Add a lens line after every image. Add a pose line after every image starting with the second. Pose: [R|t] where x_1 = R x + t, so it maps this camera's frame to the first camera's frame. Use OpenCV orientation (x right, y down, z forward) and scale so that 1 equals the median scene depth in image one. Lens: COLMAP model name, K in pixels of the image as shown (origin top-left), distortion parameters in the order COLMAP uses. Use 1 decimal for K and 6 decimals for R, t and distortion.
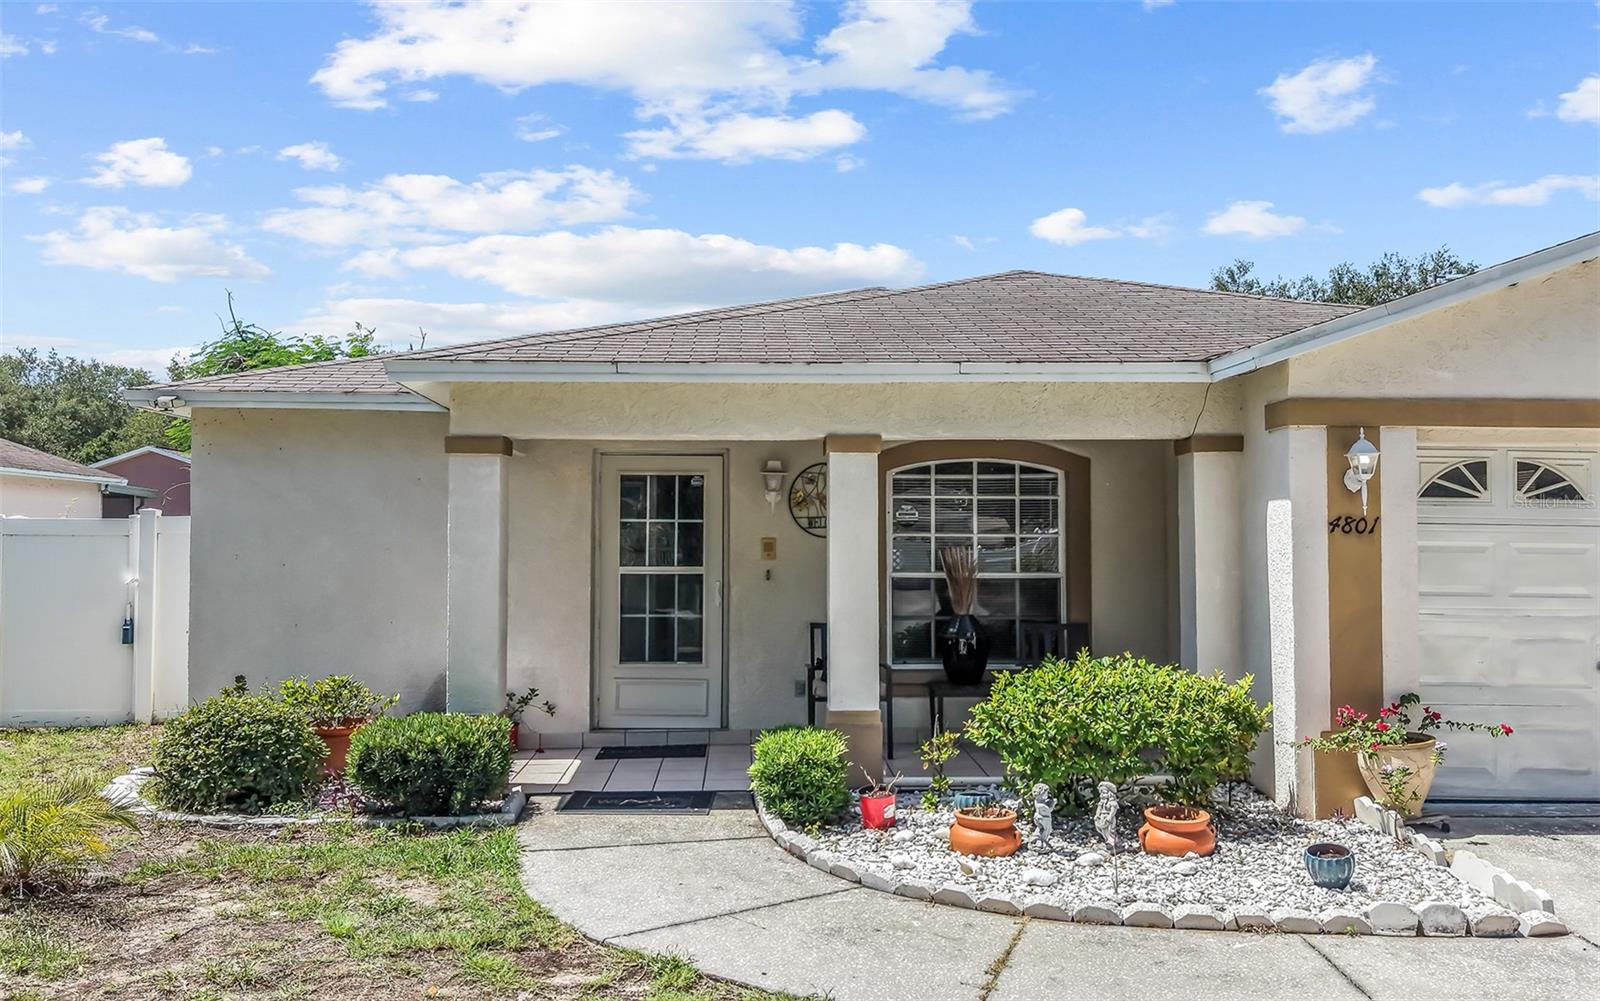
lens RADIAL K [[1283.7, 0, 800.0], [0, 1283.7, 500.5], [0, 0, 1]] dist [0.125991, -0.237122]
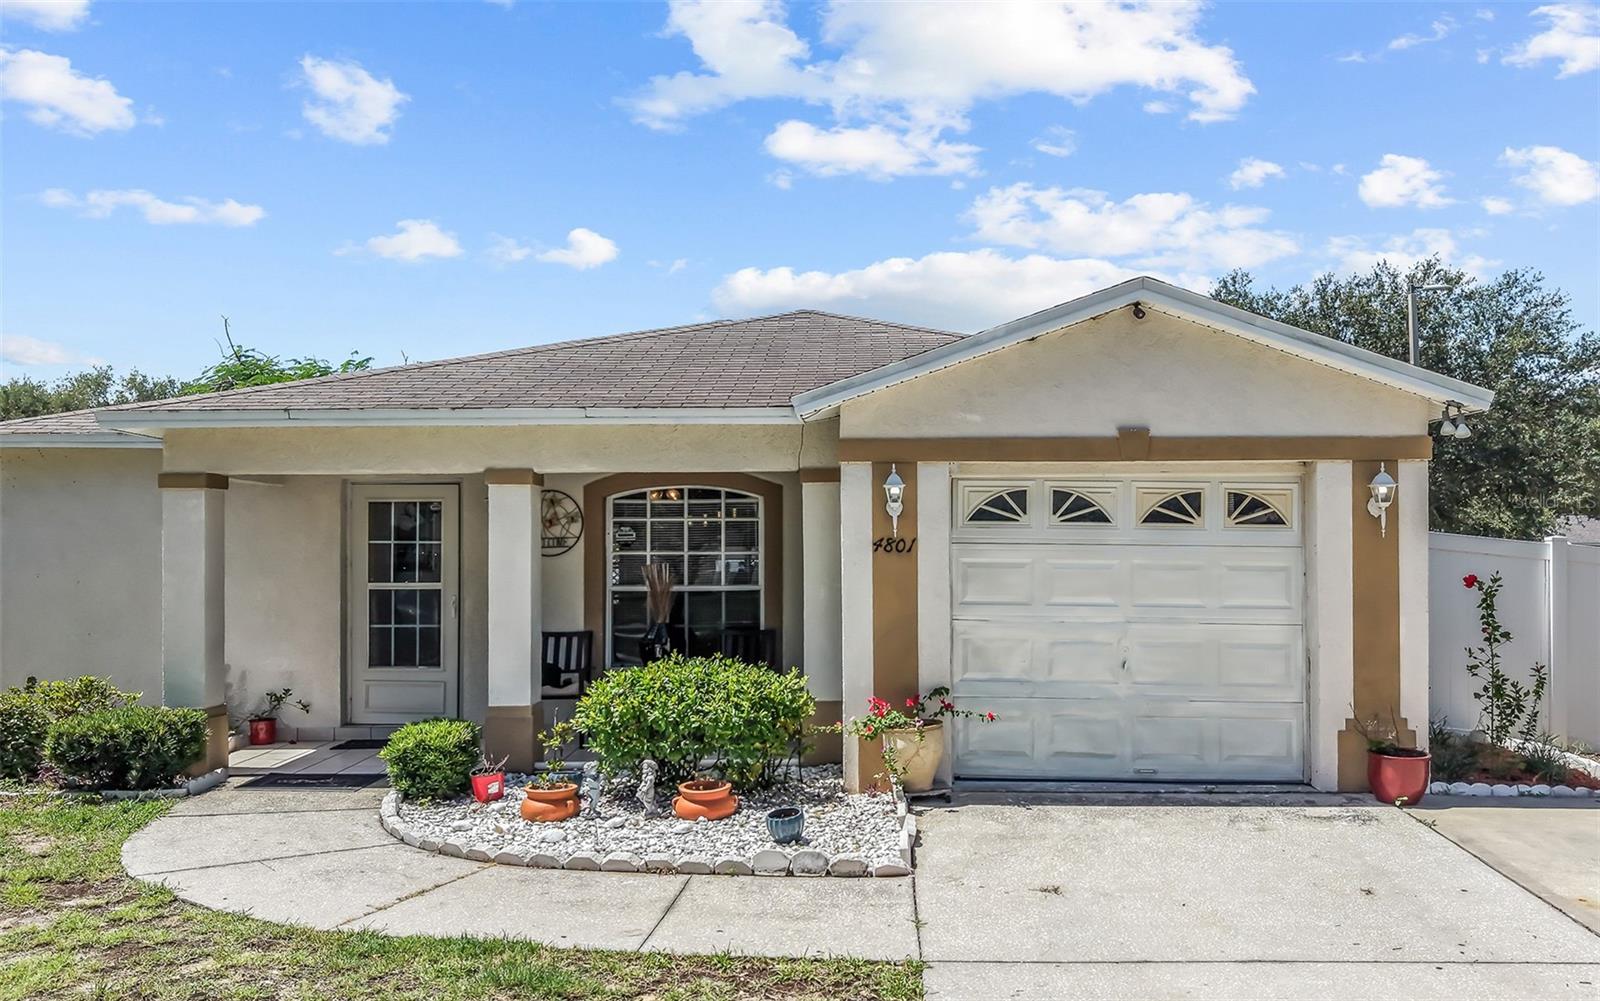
lens RADIAL K [[1277.6, 0, 801.5], [0, 1277.6, 534.3], [0, 0, 1]] dist [0.110019, -0.230640]
pose [[0.999290, -0.005835, -0.037226, 0.360067], [0.006519, 0.999812, 0.018283, -0.012311], [0.037112, -0.018512, 0.999140, -0.157405]]
